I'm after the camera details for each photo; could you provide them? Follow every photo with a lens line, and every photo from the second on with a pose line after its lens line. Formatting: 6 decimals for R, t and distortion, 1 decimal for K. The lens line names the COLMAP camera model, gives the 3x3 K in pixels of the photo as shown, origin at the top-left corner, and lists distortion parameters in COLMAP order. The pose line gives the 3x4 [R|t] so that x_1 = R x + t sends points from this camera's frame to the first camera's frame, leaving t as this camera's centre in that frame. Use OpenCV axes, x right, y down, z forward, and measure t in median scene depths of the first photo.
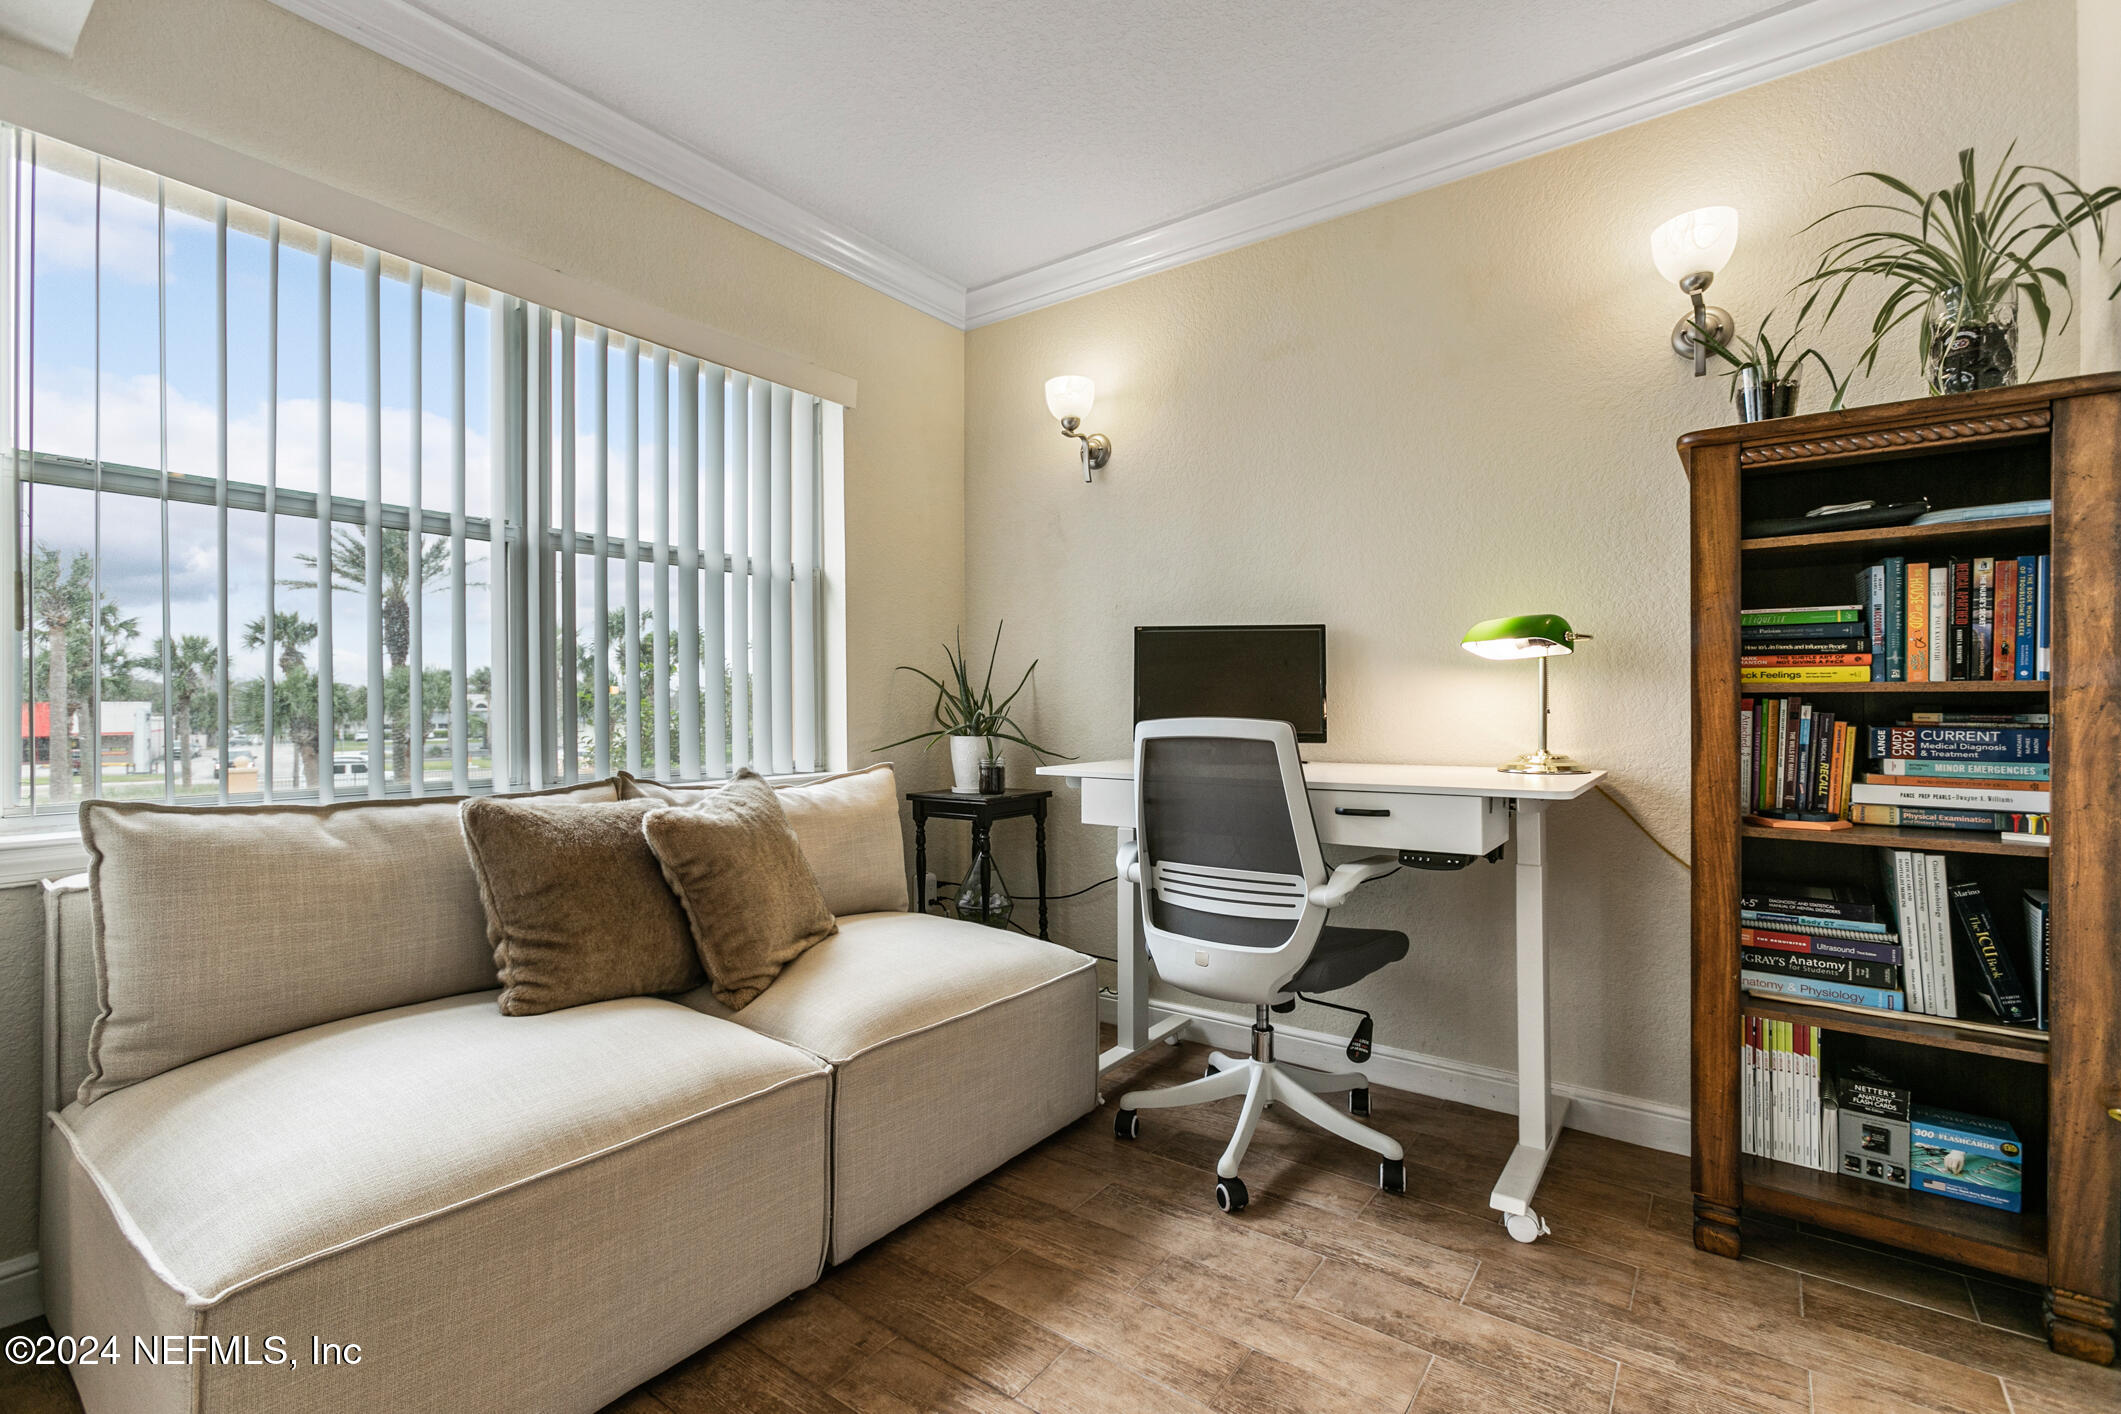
lens RADIAL K [[940.0, 0, 1060.5], [0, 940.0, 707.0], [0, 0, 1]] dist [-0.000392, 0.005003]
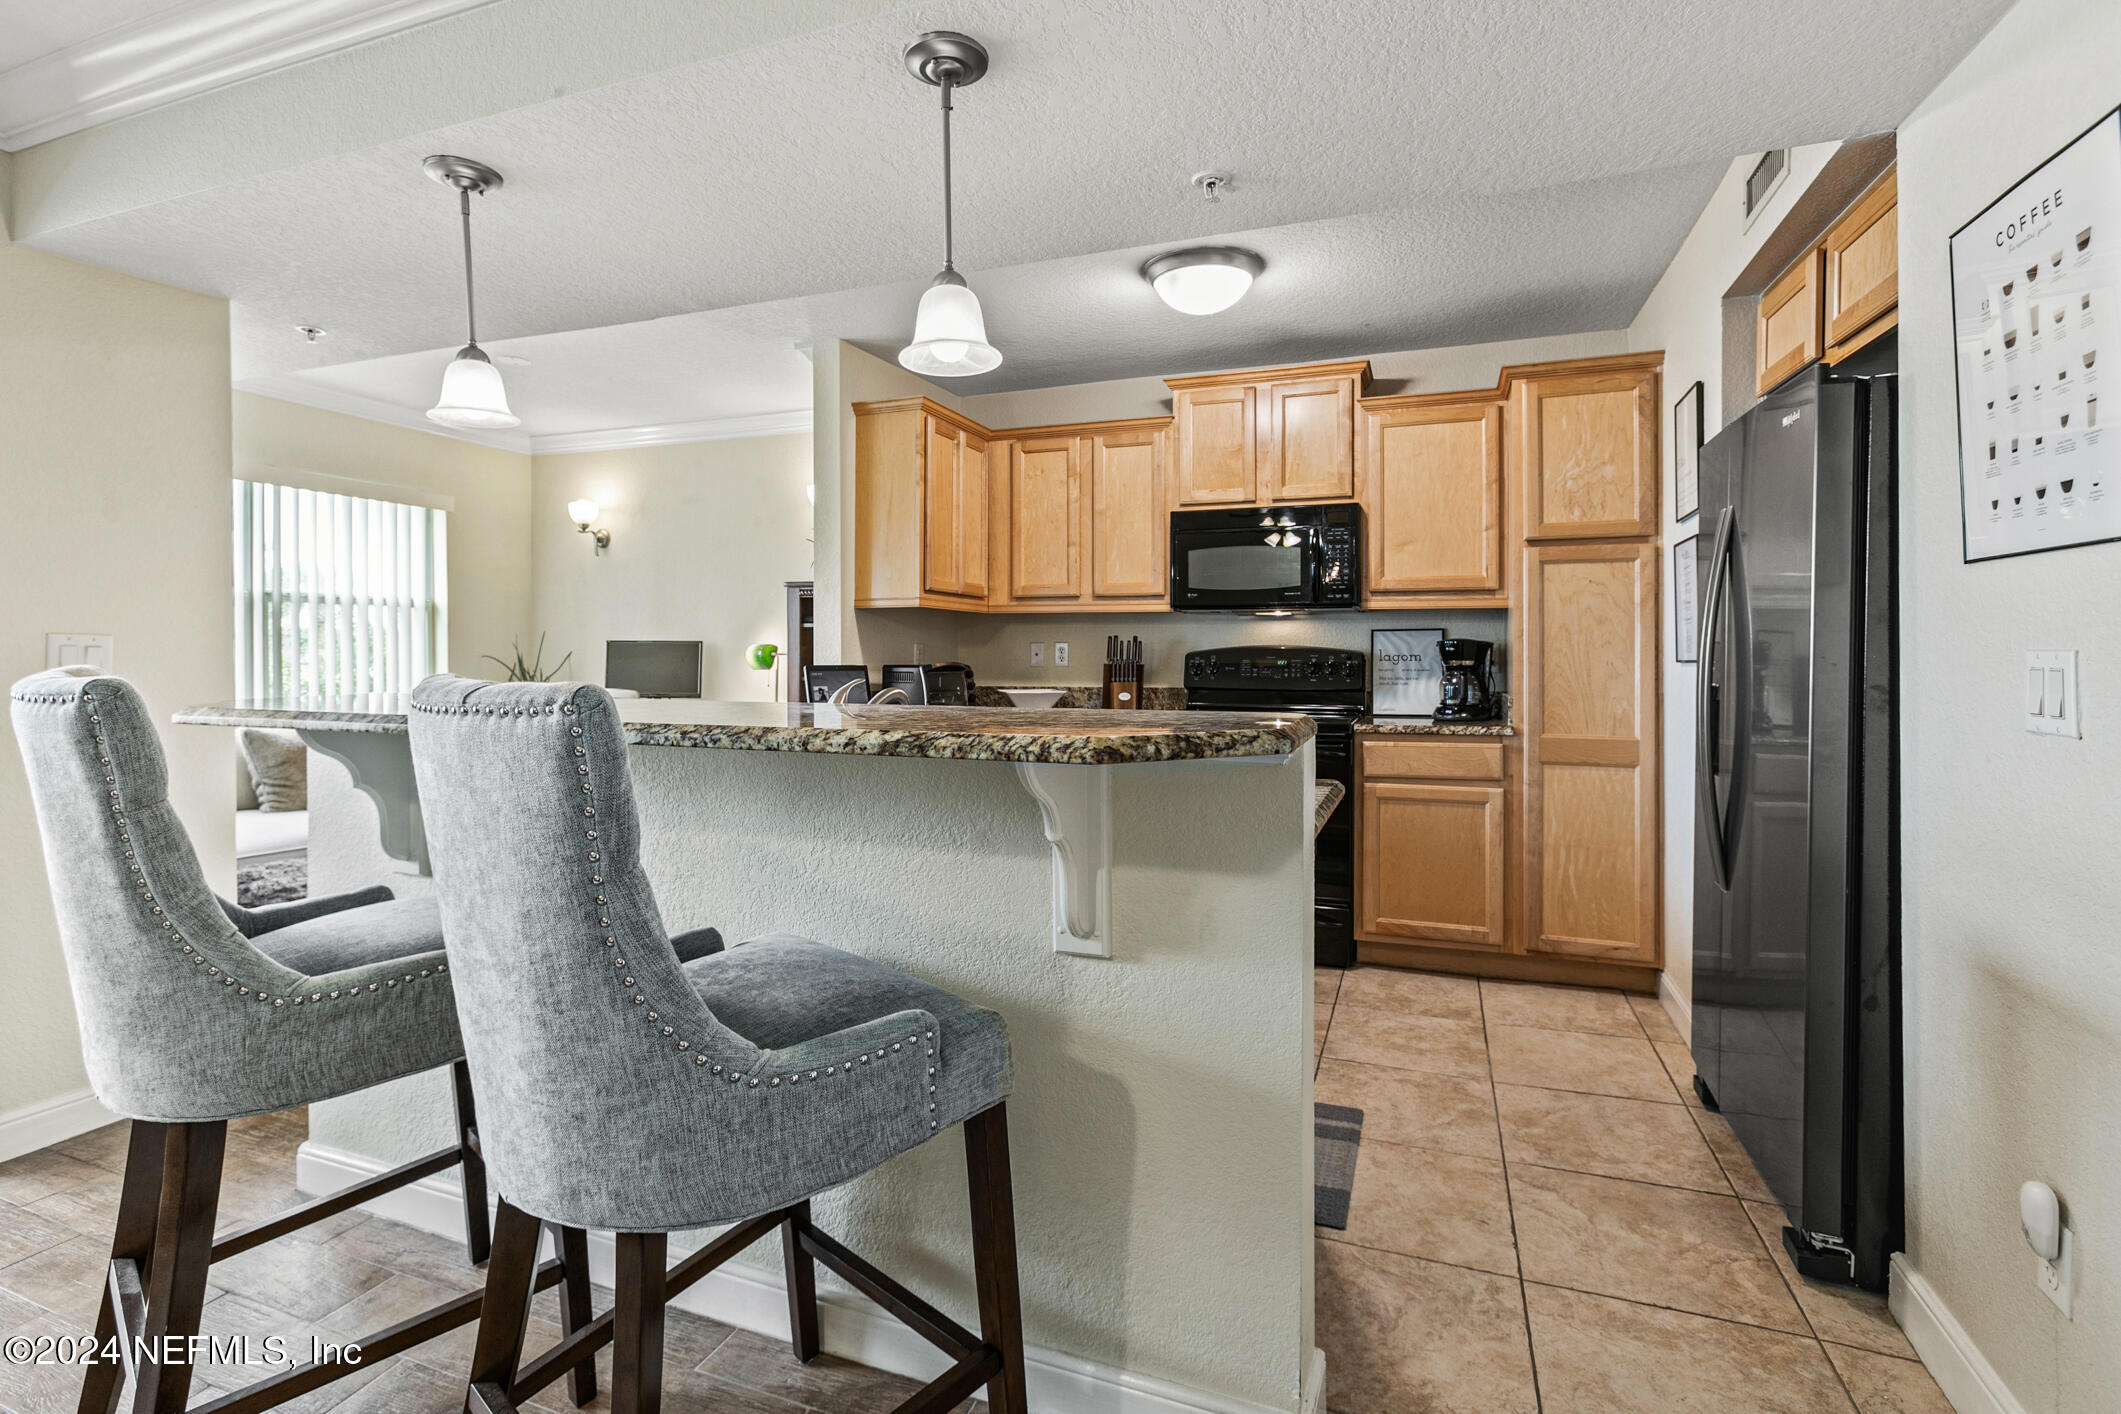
lens RADIAL K [[997.1, 0, 1059.0], [0, 997.1, 647.4], [0, 0, 1]] dist [-0.002571, 0.000082]
pose [[0.964729, 0.008458, 0.263109, 0.396567], [-0.007610, 0.999962, -0.004242, -0.060656], [-0.263135, 0.002090, 0.964757, -1.130506]]
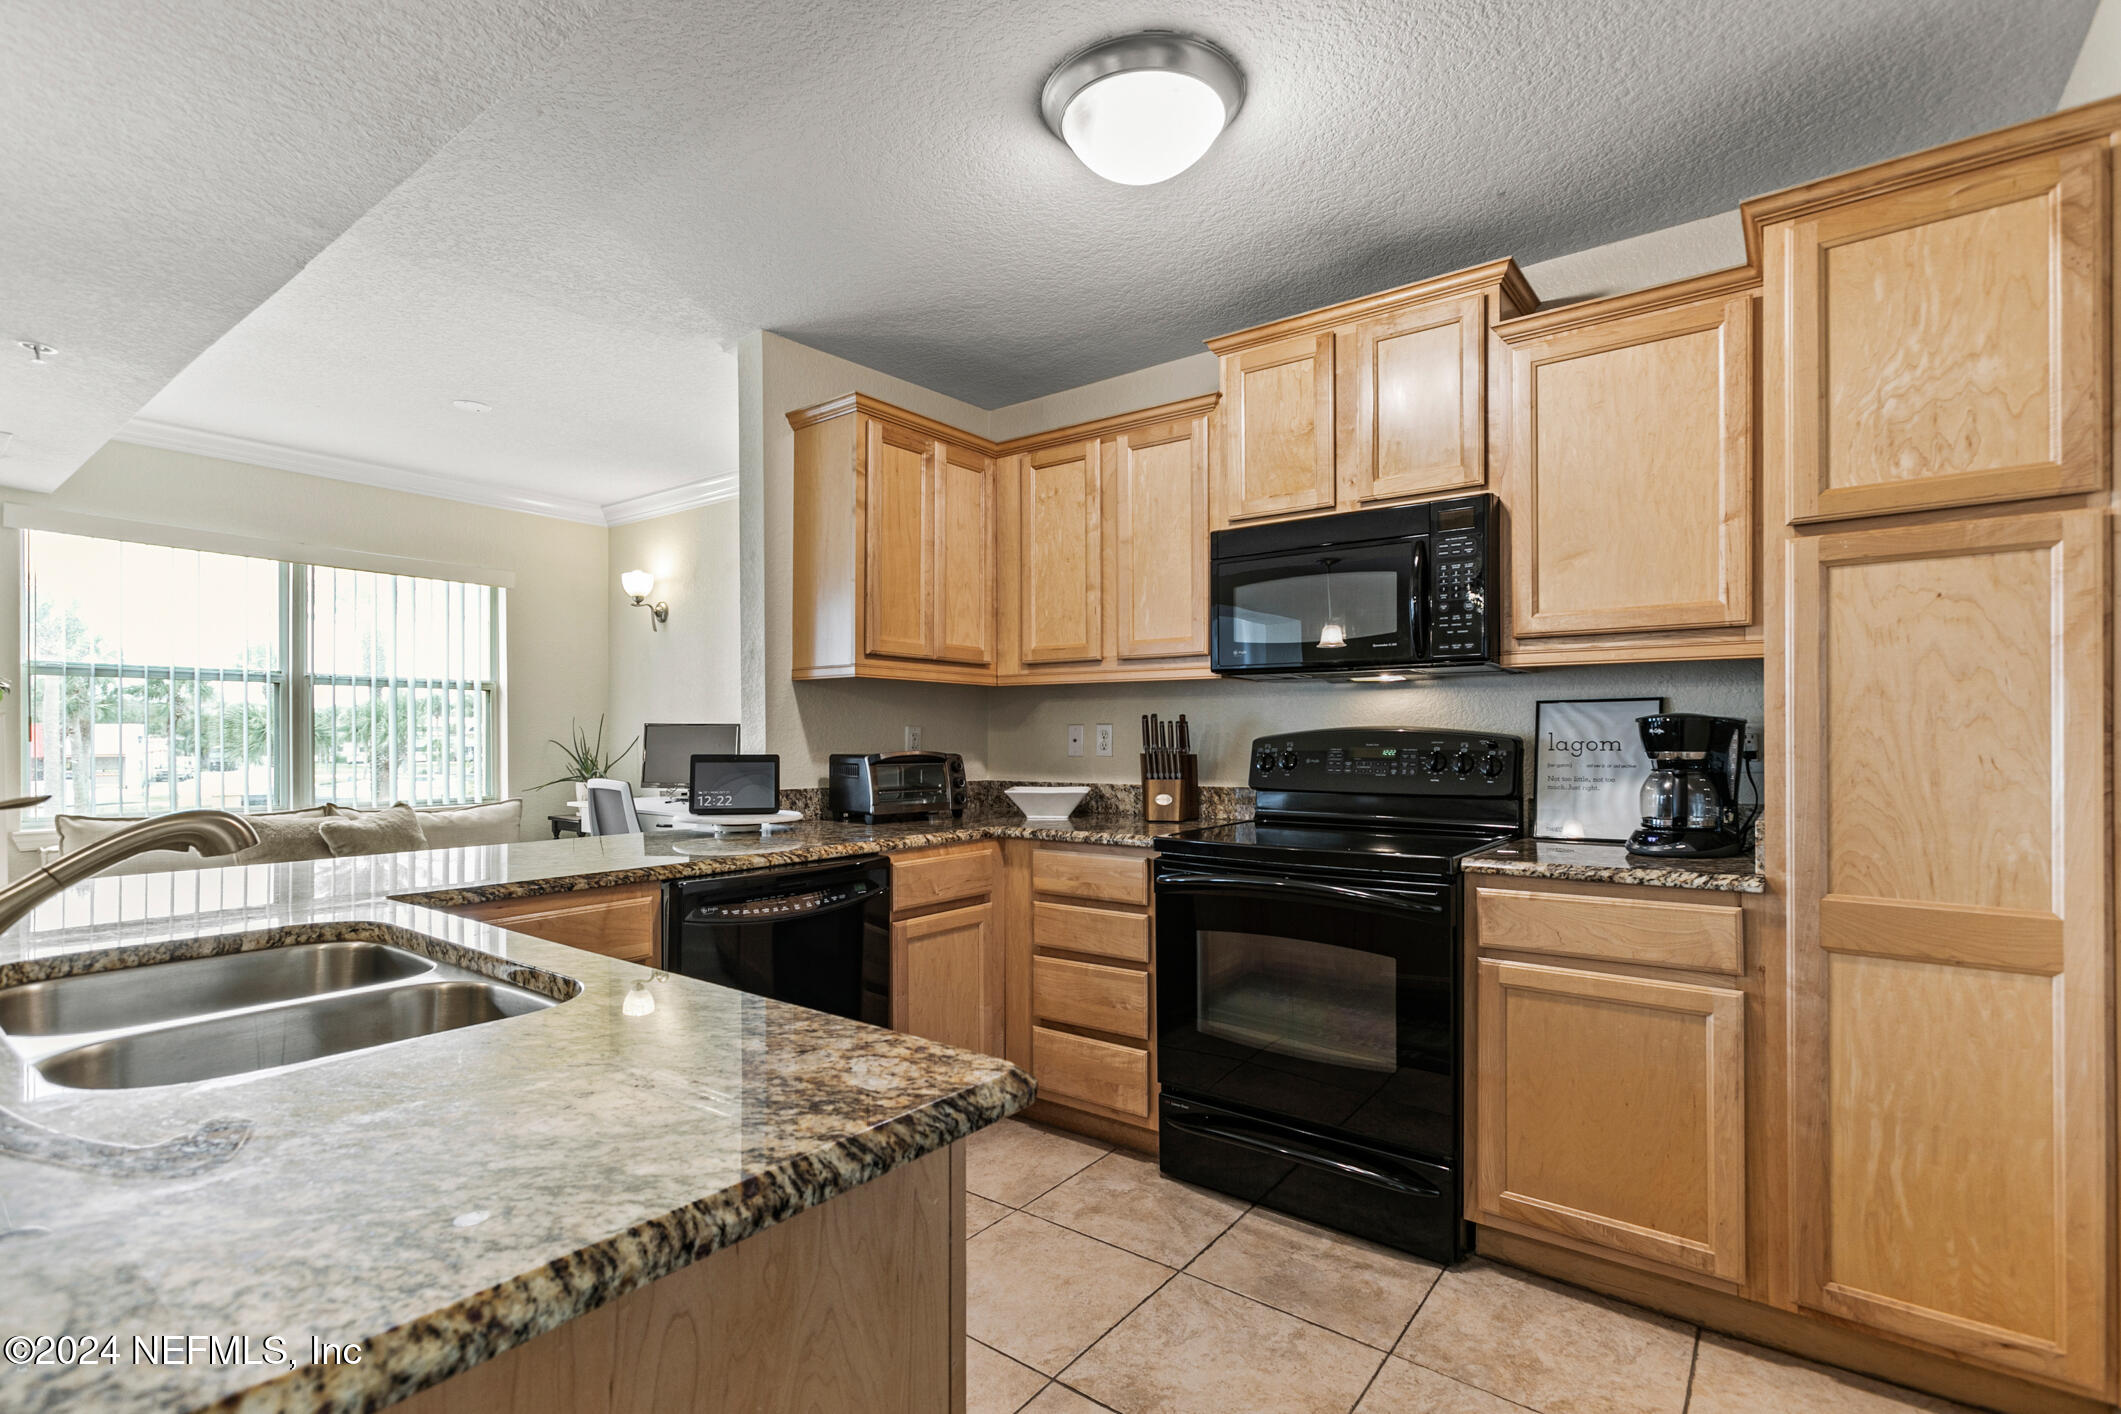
lens RADIAL K [[983.8, 0, 1058.1], [0, 983.8, 731.8], [0, 0, 1]] dist [0.002247, 0.006905]
pose [[0.999717, 0.006933, -0.022749, 0.806828], [-0.006996, 0.999972, -0.002714, -0.062527], [0.022729, 0.002872, 0.999738, -0.755487]]
